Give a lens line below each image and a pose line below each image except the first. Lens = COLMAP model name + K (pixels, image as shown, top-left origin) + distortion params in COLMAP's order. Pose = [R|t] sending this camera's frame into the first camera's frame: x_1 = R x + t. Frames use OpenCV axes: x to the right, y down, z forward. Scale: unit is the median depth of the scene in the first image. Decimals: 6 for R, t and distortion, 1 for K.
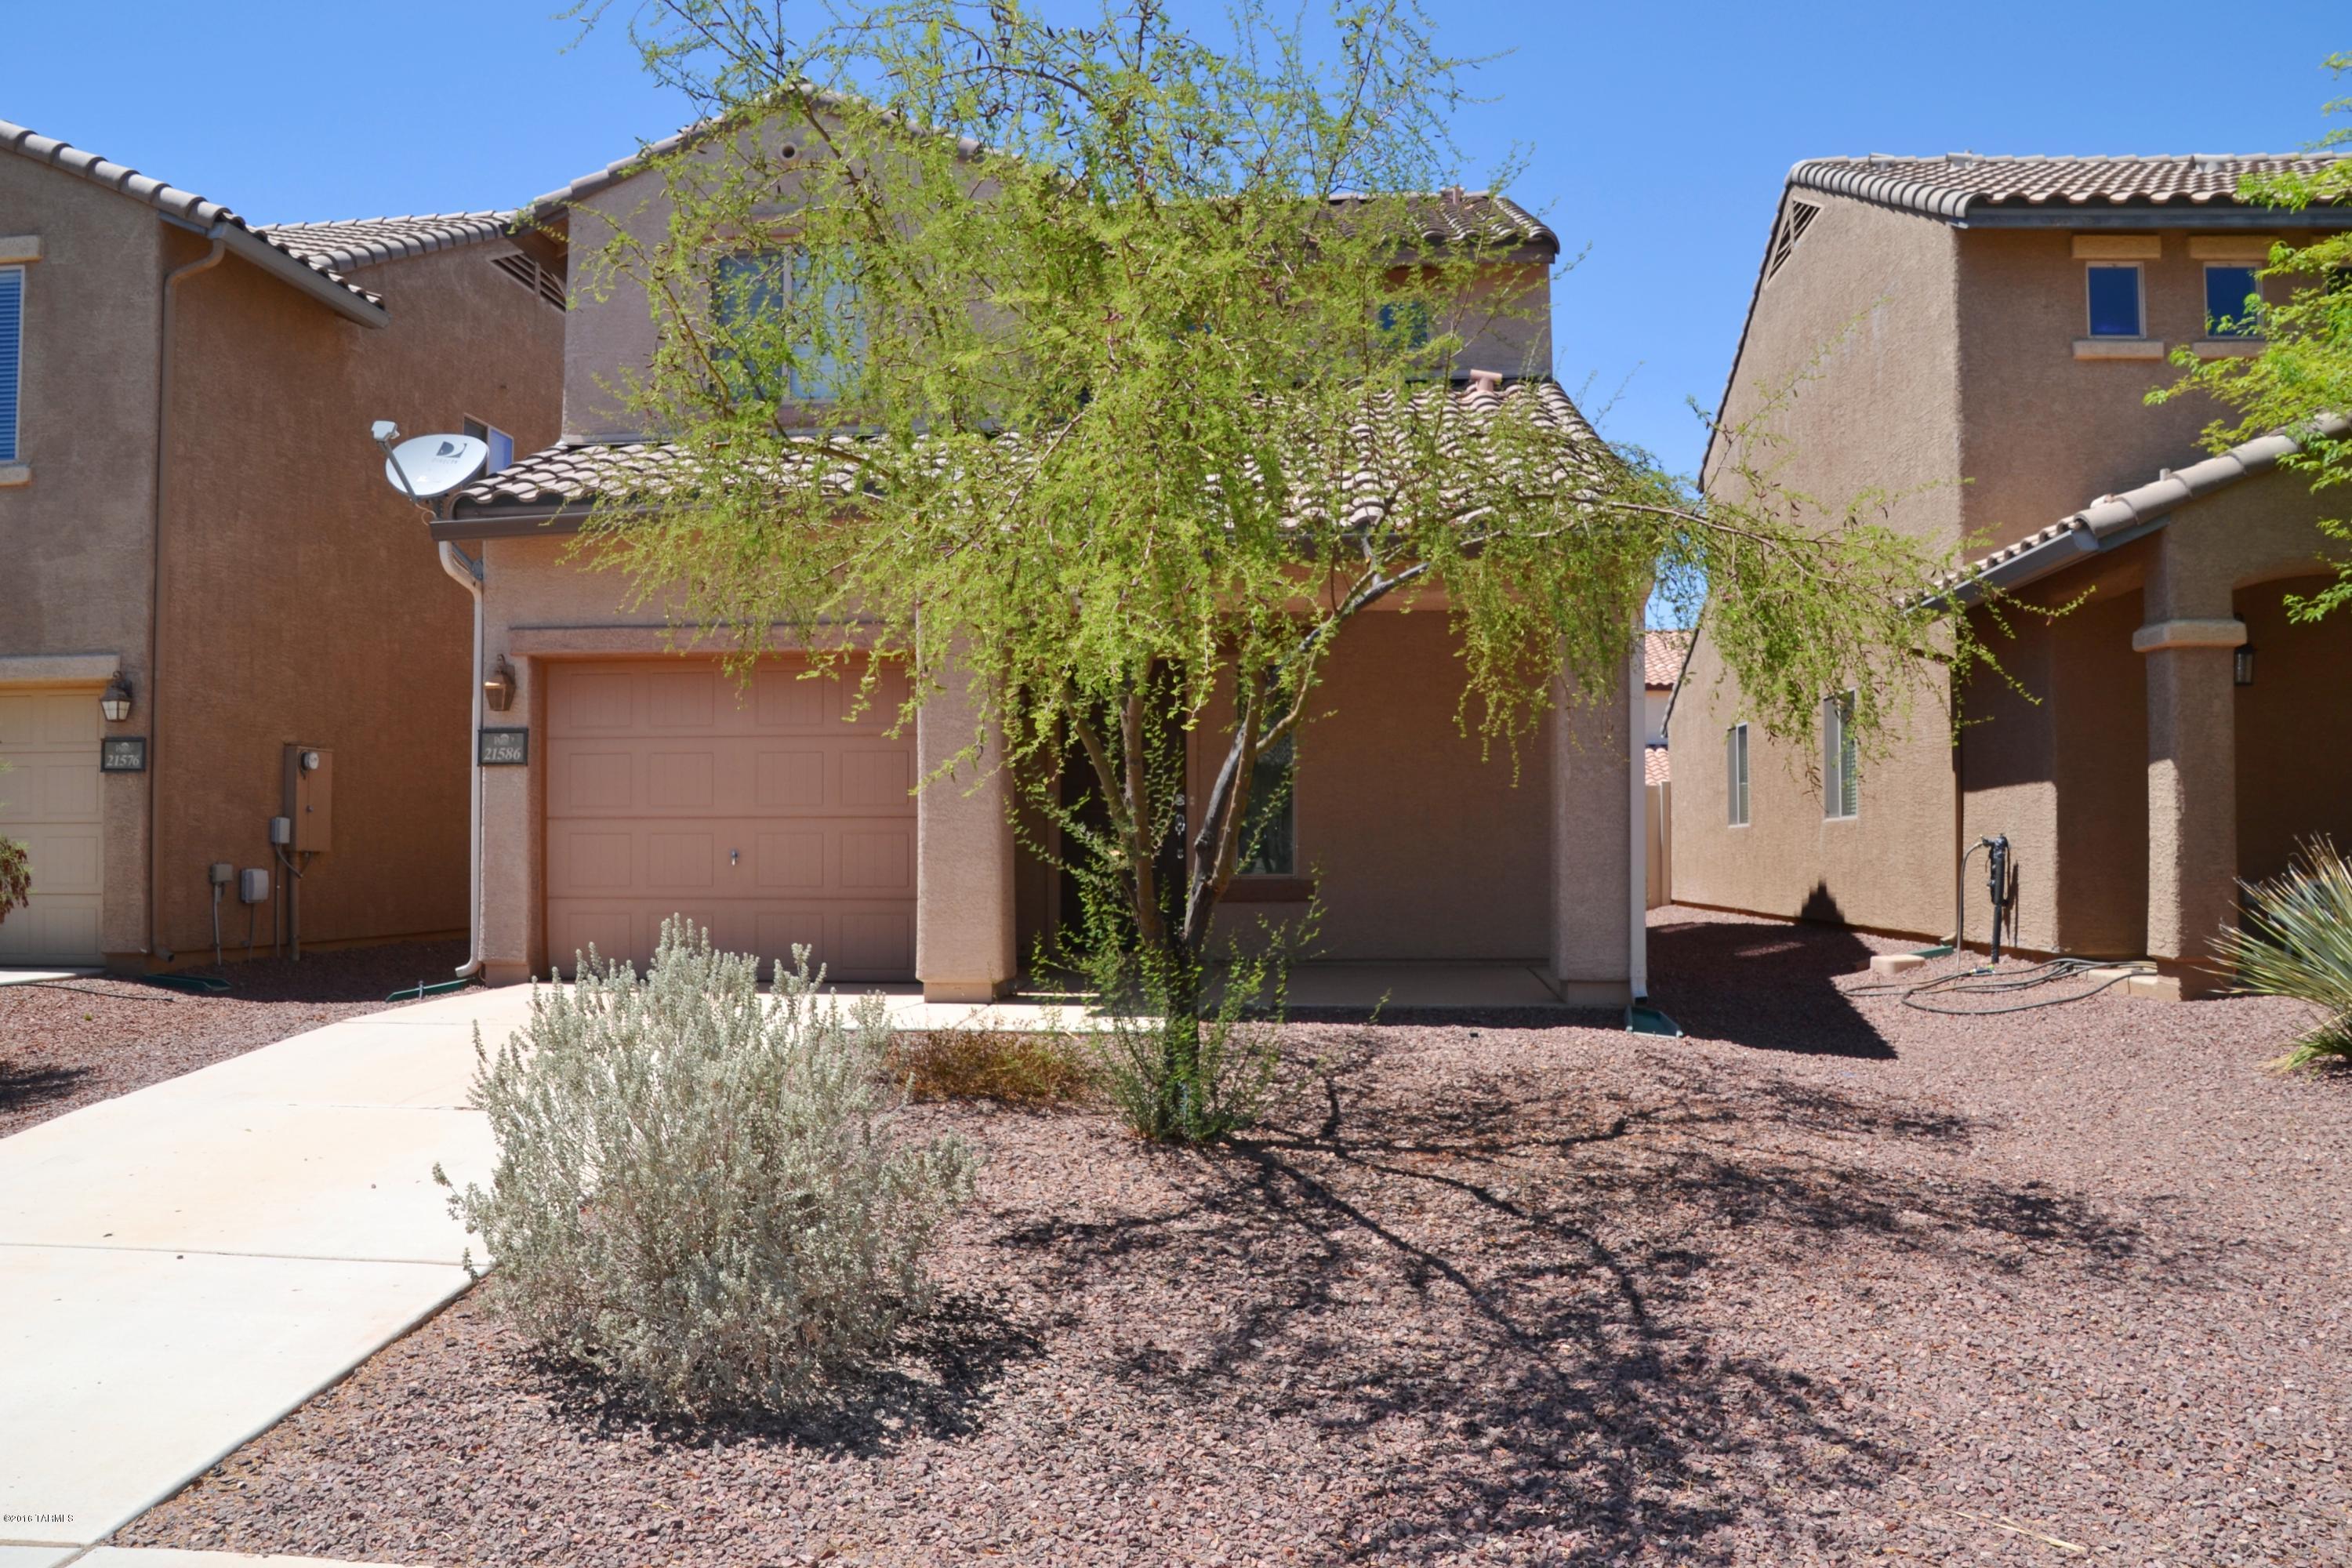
lens RADIAL K [[1900.3, 0, 1174.5], [0, 1900.3, 809.6], [0, 0, 1]] dist [-0.169864, 0.131902]
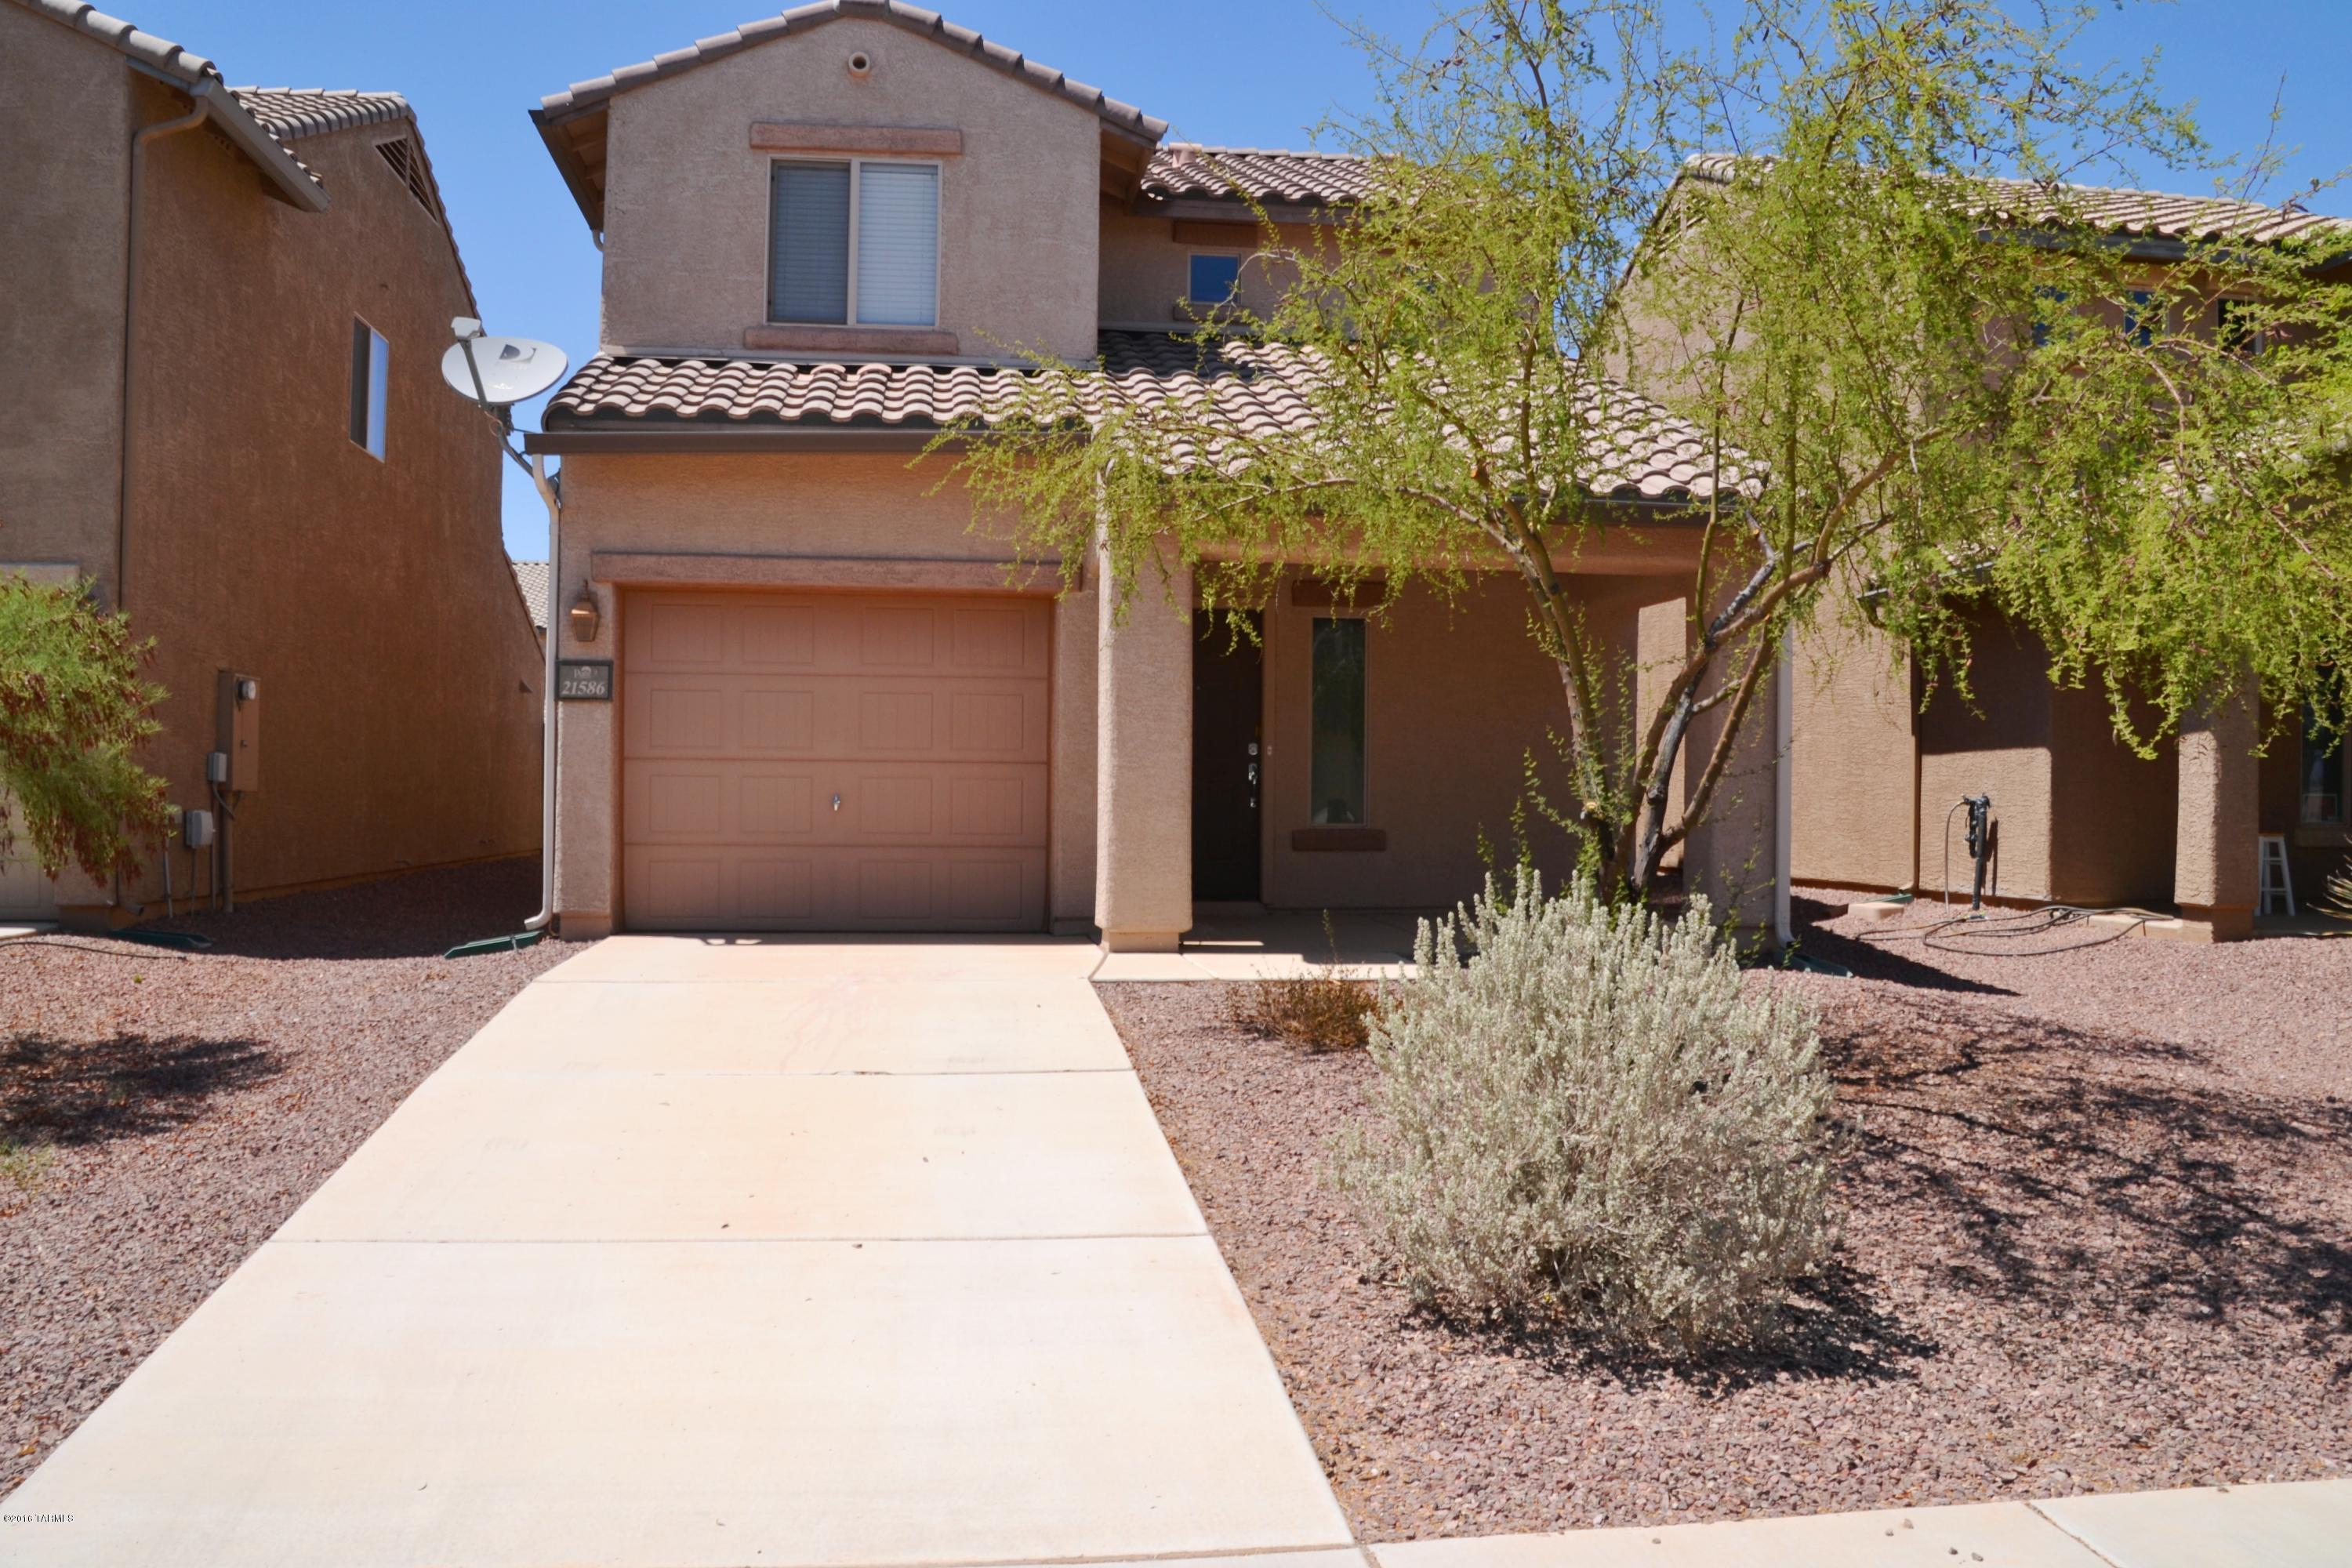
lens RADIAL K [[1900.3, 0, 1174.5], [0, 1900.3, 809.6], [0, 0, 1]] dist [-0.169864, 0.131902]
pose [[0.973661, 0.009428, 0.227807, -0.275534], [-0.015842, 0.999527, 0.026346, 0.001215], [-0.227451, -0.029261, 0.973350, 0.029566]]
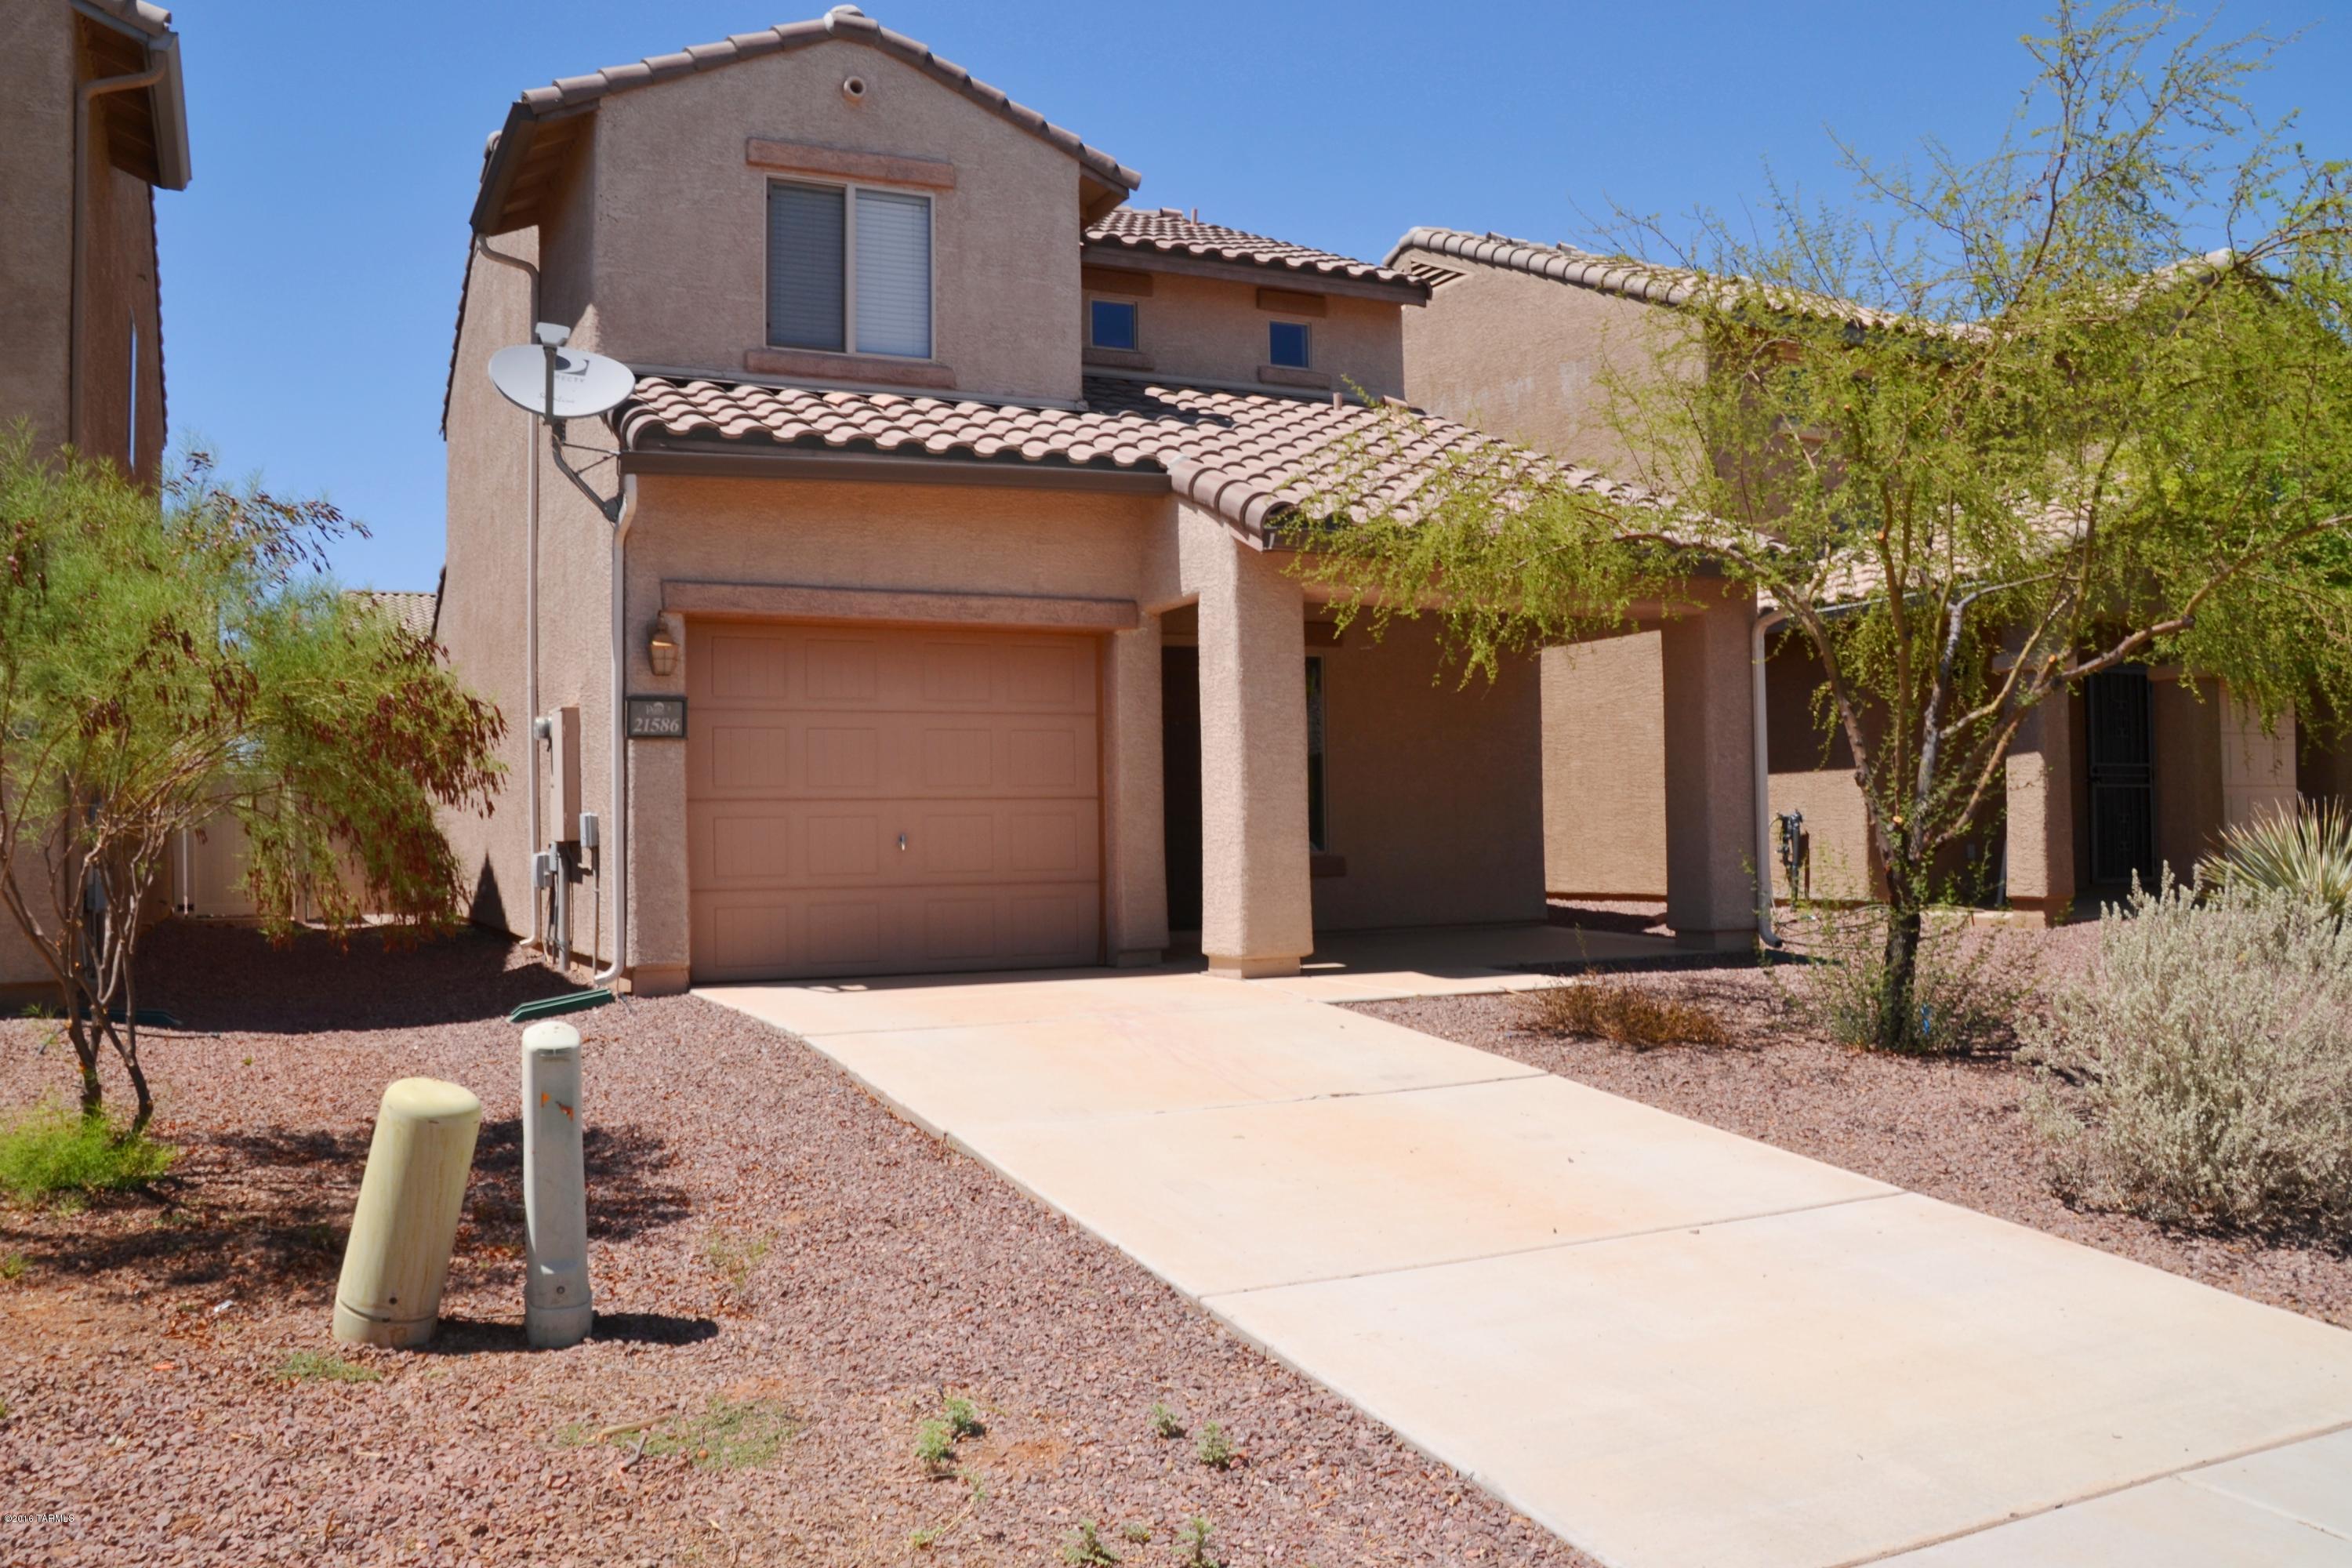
lens RADIAL K [[1900.3, 0, 1174.5], [0, 1900.3, 809.6], [0, 0, 1]] dist [-0.169864, 0.131902]
pose [[0.851373, -0.004779, 0.524539, -0.589524], [0.003839, 0.999988, 0.002879, 0.007241], [-0.524547, -0.000437, 0.851381, 0.129005]]
